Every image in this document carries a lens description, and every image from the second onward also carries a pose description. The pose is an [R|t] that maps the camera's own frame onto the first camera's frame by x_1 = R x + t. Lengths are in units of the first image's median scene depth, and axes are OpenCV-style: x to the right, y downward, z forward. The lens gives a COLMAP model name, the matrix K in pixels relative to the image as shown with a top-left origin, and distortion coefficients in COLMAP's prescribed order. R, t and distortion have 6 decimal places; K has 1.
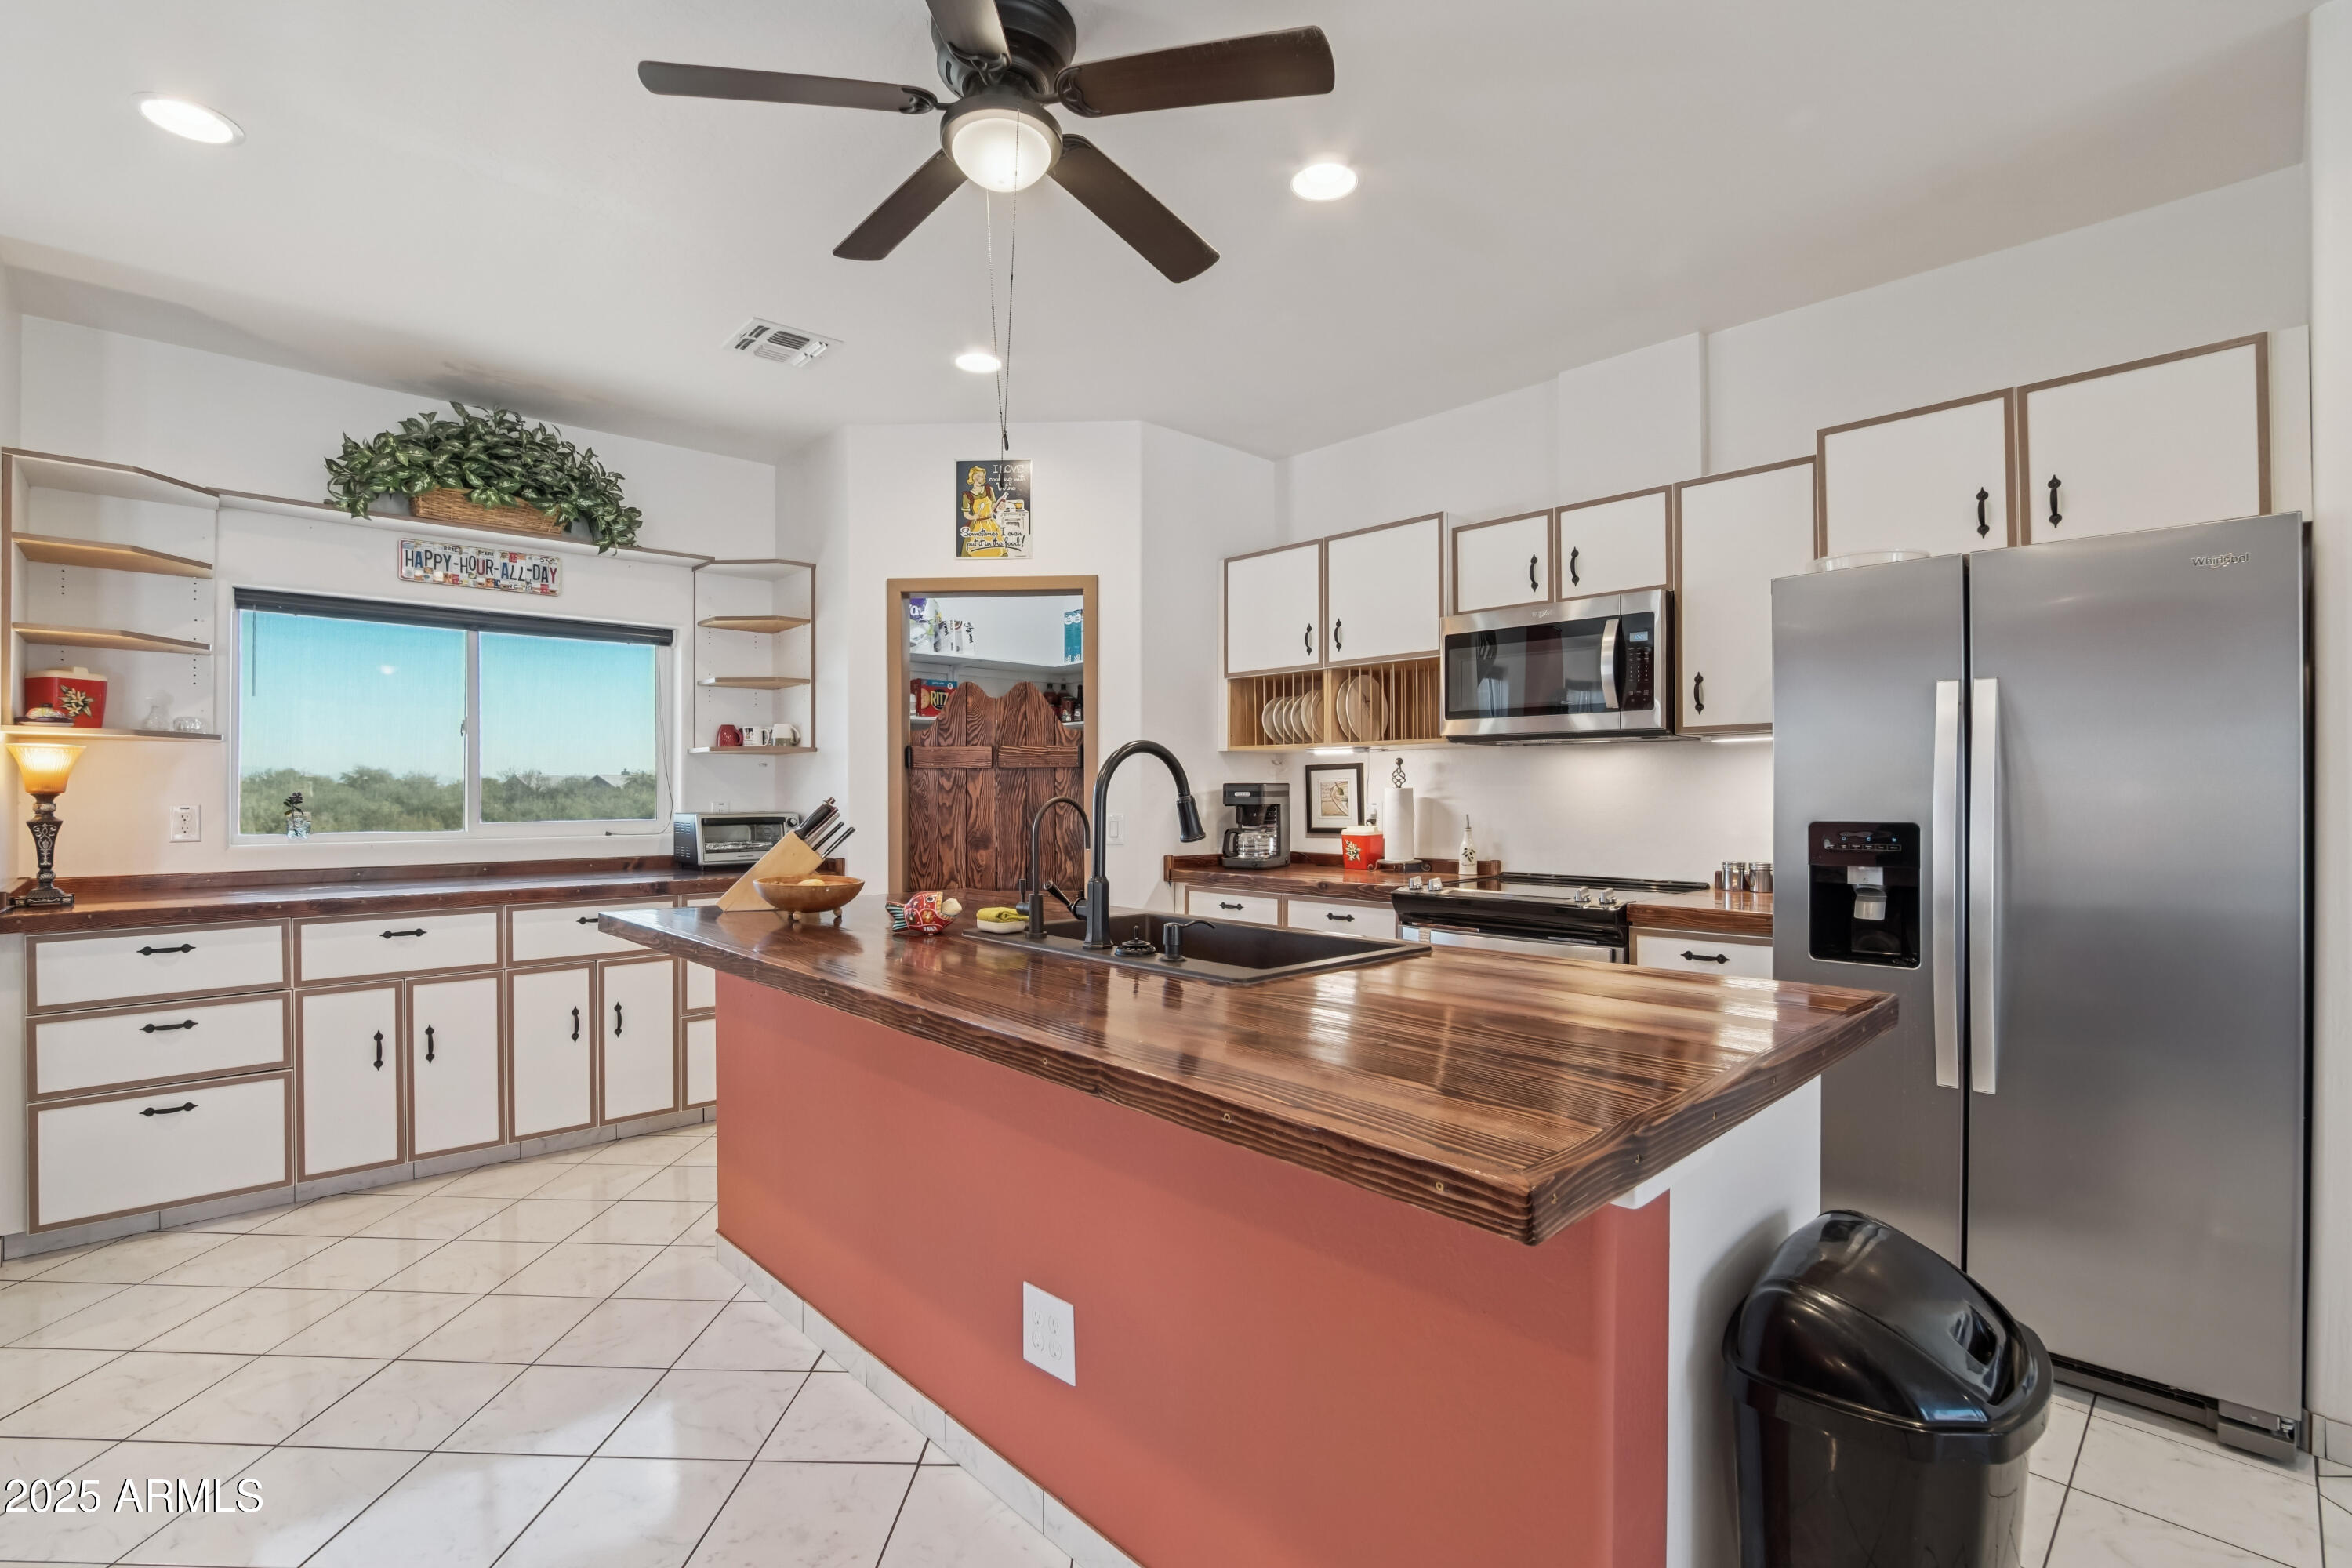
lens RADIAL K [[1055.1, 0, 1154.1], [0, 1055.1, 791.4], [0, 0, 1]] dist [-0.033336, 0.002432]
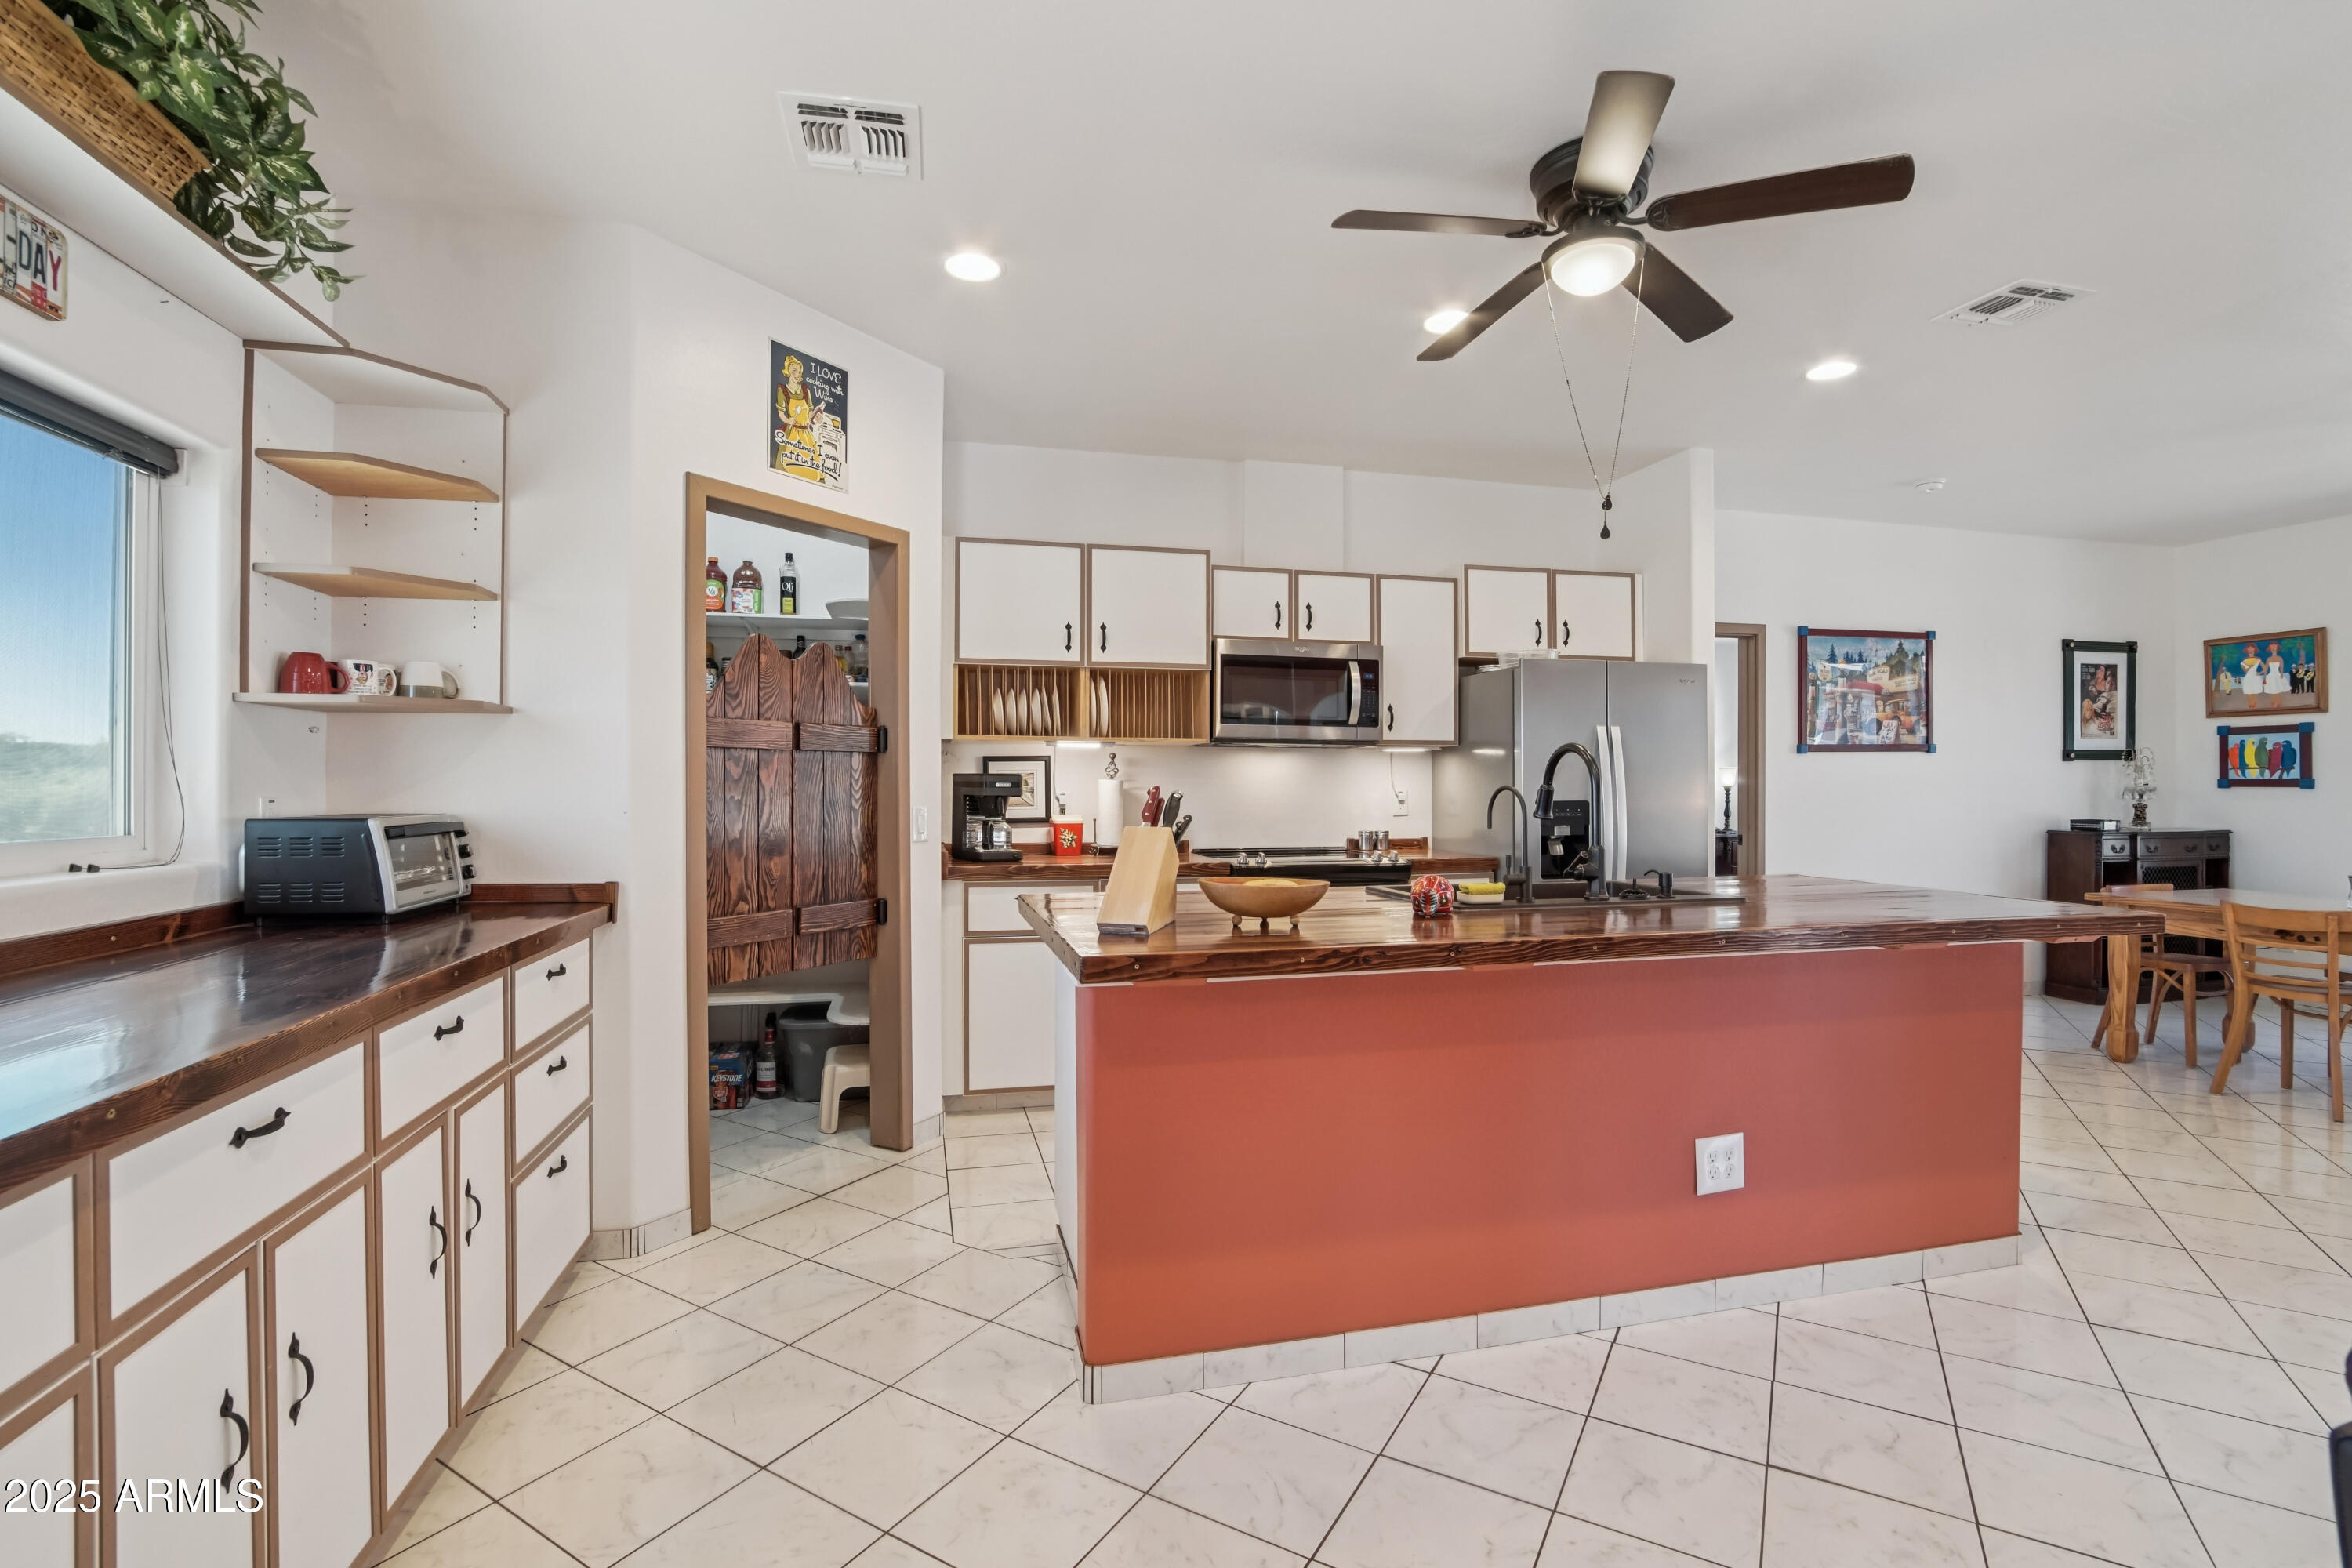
lens RADIAL K [[1055.1, 0, 1155.5], [0, 1055.1, 777.9], [0, 0, 1]] dist [-0.033336, 0.002432]
pose [[0.498376, 0.008174, 0.866923, -0.696753], [-0.001621, 0.999963, -0.008496, 0.004474], [-0.866960, 0.002829, 0.498370, 0.392059]]
